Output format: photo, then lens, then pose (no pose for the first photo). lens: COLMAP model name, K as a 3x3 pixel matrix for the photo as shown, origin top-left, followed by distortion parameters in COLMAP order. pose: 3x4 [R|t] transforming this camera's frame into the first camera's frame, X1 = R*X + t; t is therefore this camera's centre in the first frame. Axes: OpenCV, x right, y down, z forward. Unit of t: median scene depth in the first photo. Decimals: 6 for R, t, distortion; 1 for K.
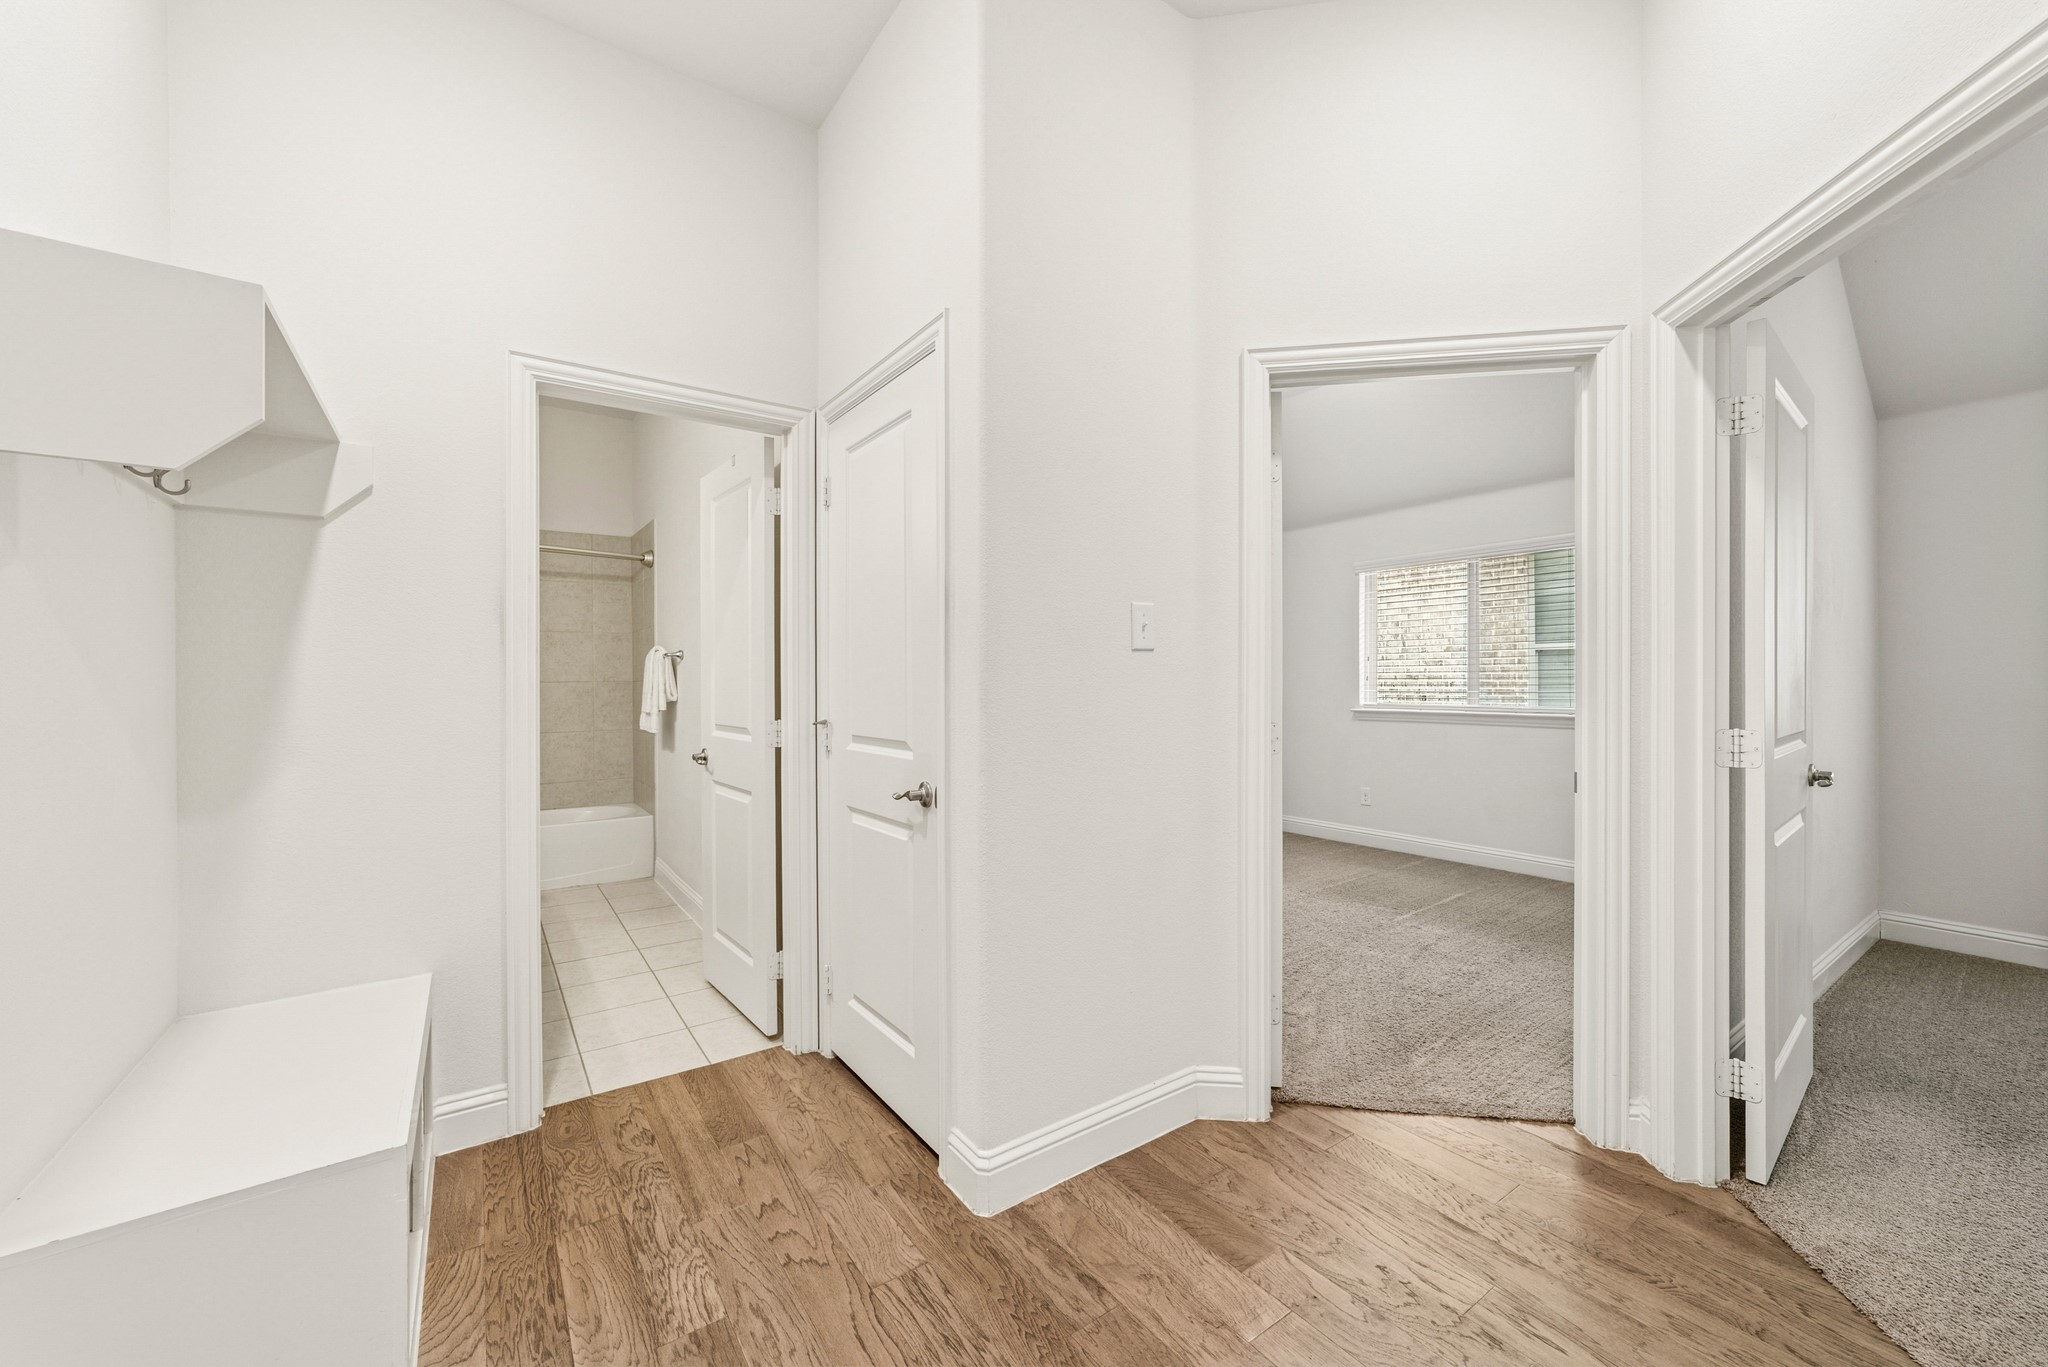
lens RADIAL K [[792.8, 0, 1020.9], [0, 792.8, 685.6], [0, 0, 1]] dist [-0.000155, 0.000023]
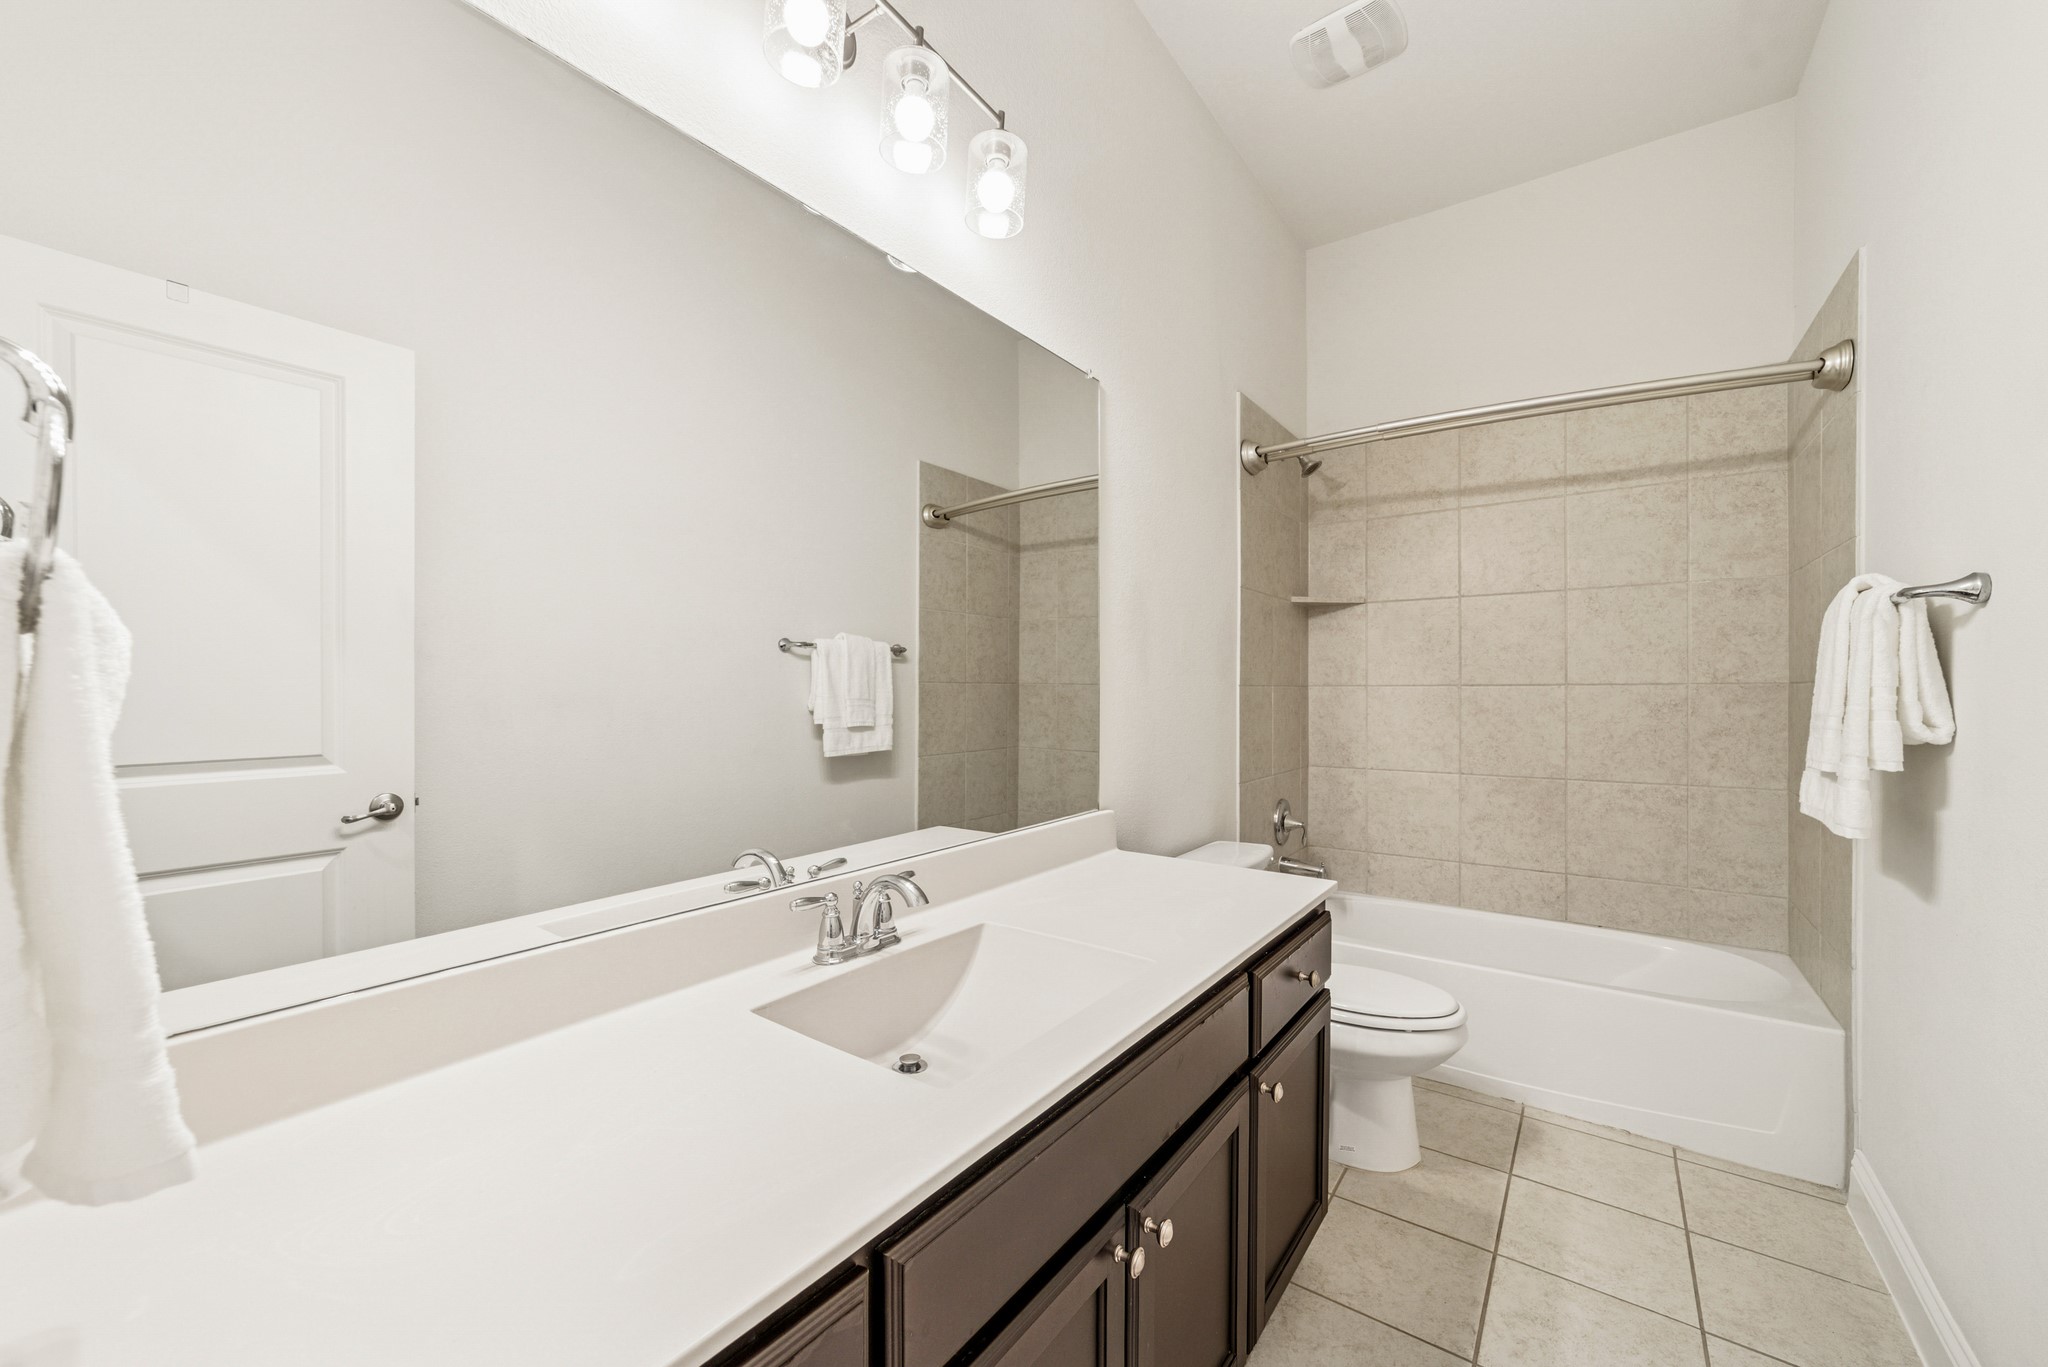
lens RADIAL K [[792.8, 0, 1020.1], [0, 792.8, 685.4], [0, 0, 1]] dist [-0.000155, 0.000023]
pose [[0.322609, 0.005531, -0.946516, -0.230695], [-0.010952, 0.999938, 0.002110, -0.000438], [0.946469, 0.009685, 0.322650, 0.496780]]
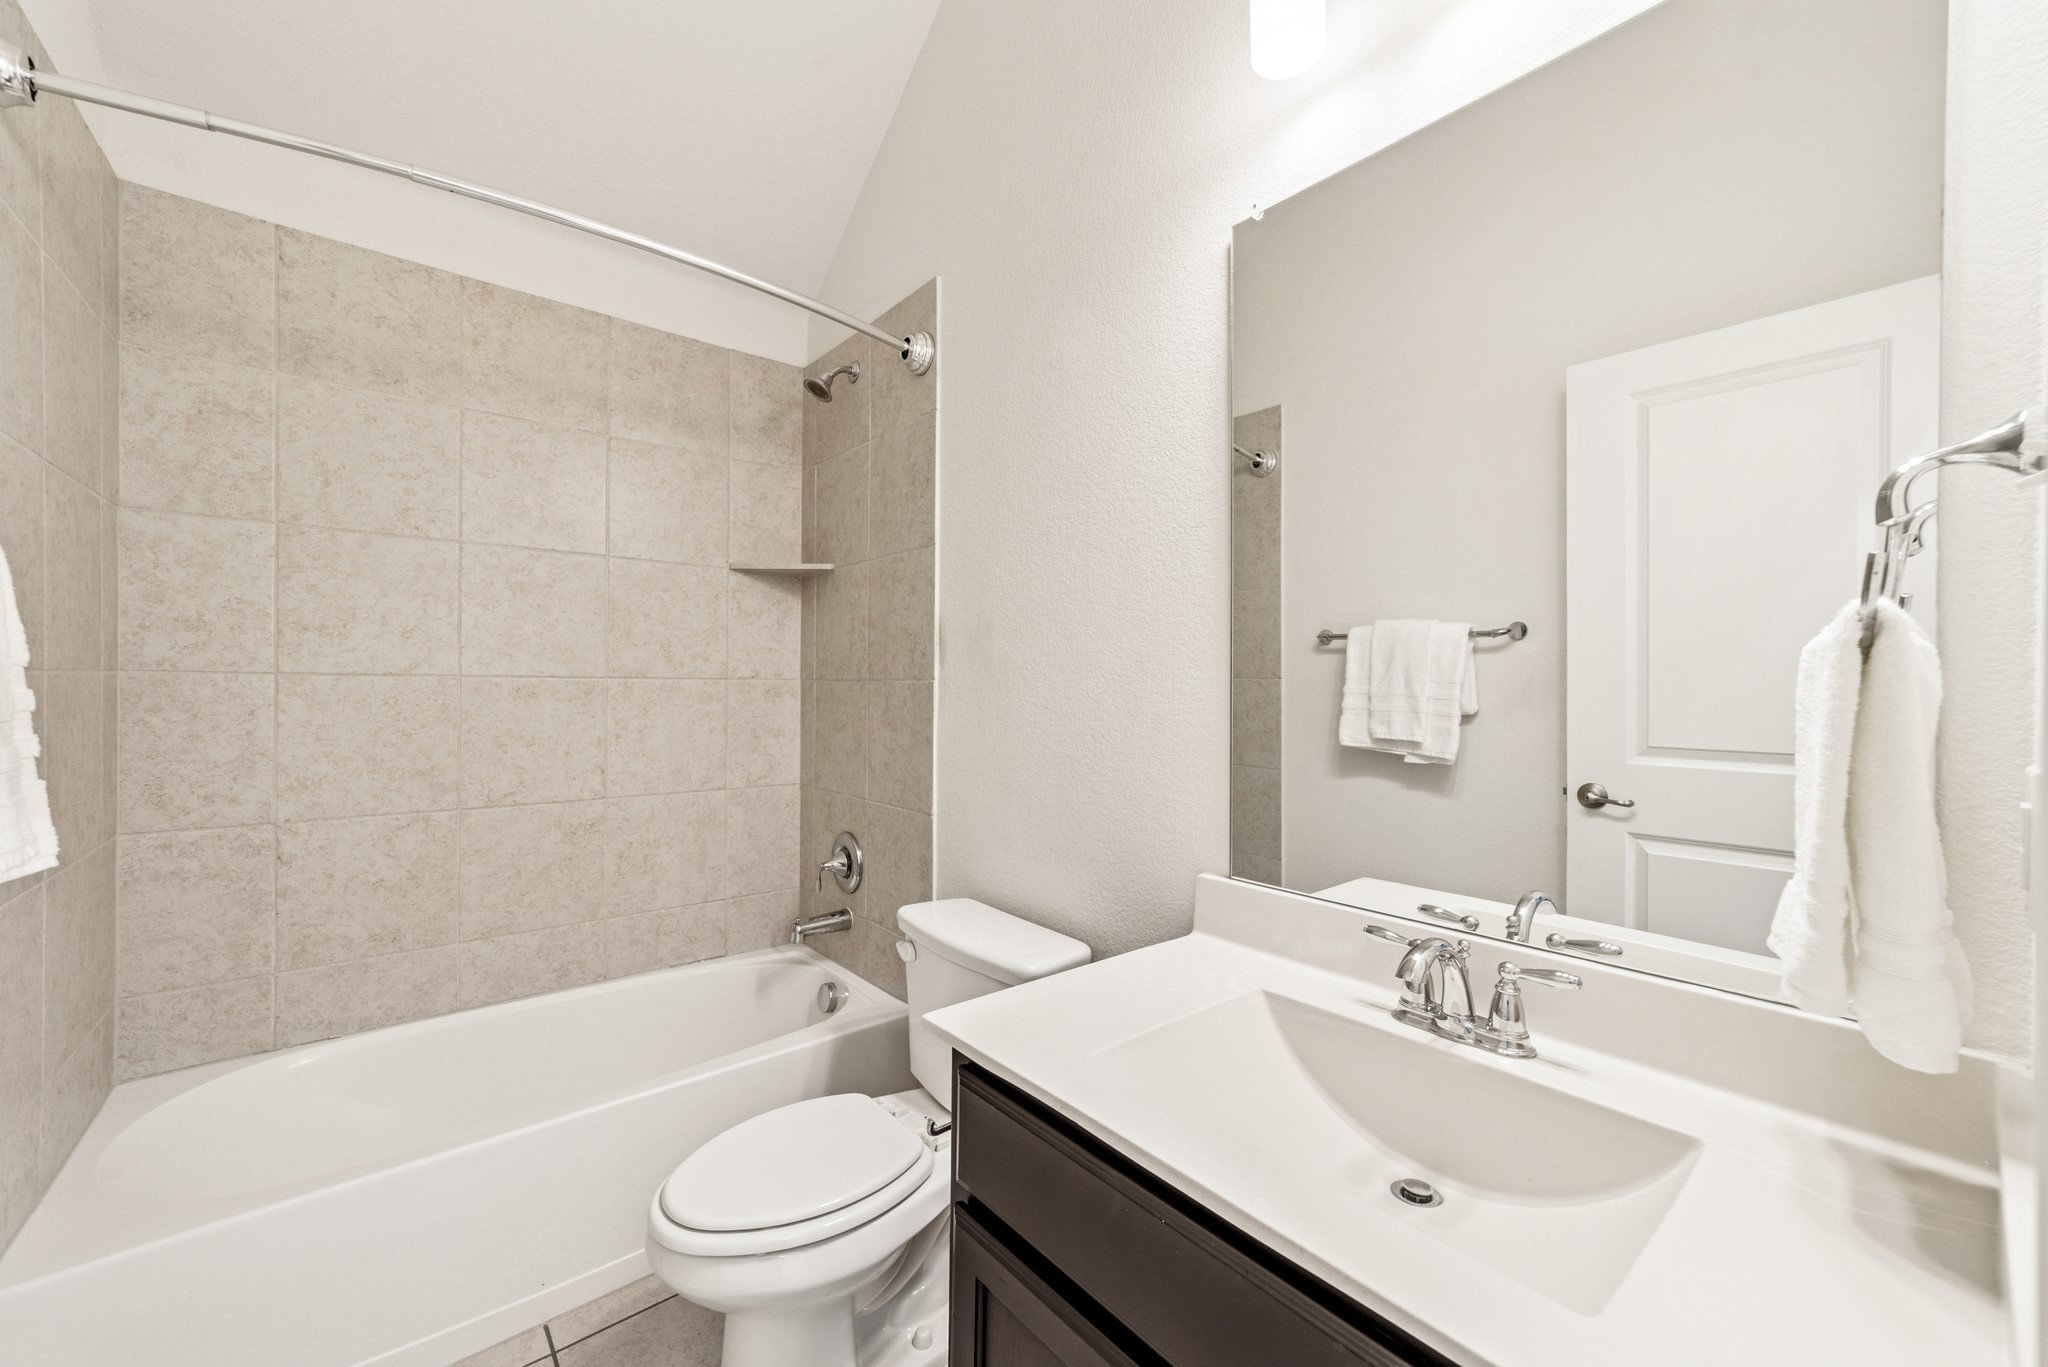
lens RADIAL K [[792.8, 0, 1019.5], [0, 792.8, 686.0], [0, 0, 1]] dist [-0.000155, 0.000023]
pose [[-0.995978, 0.002754, -0.089551, -0.618178], [0.001893, 0.999951, 0.009694, -0.000360], [0.089574, 0.009486, -0.995935, 1.118348]]
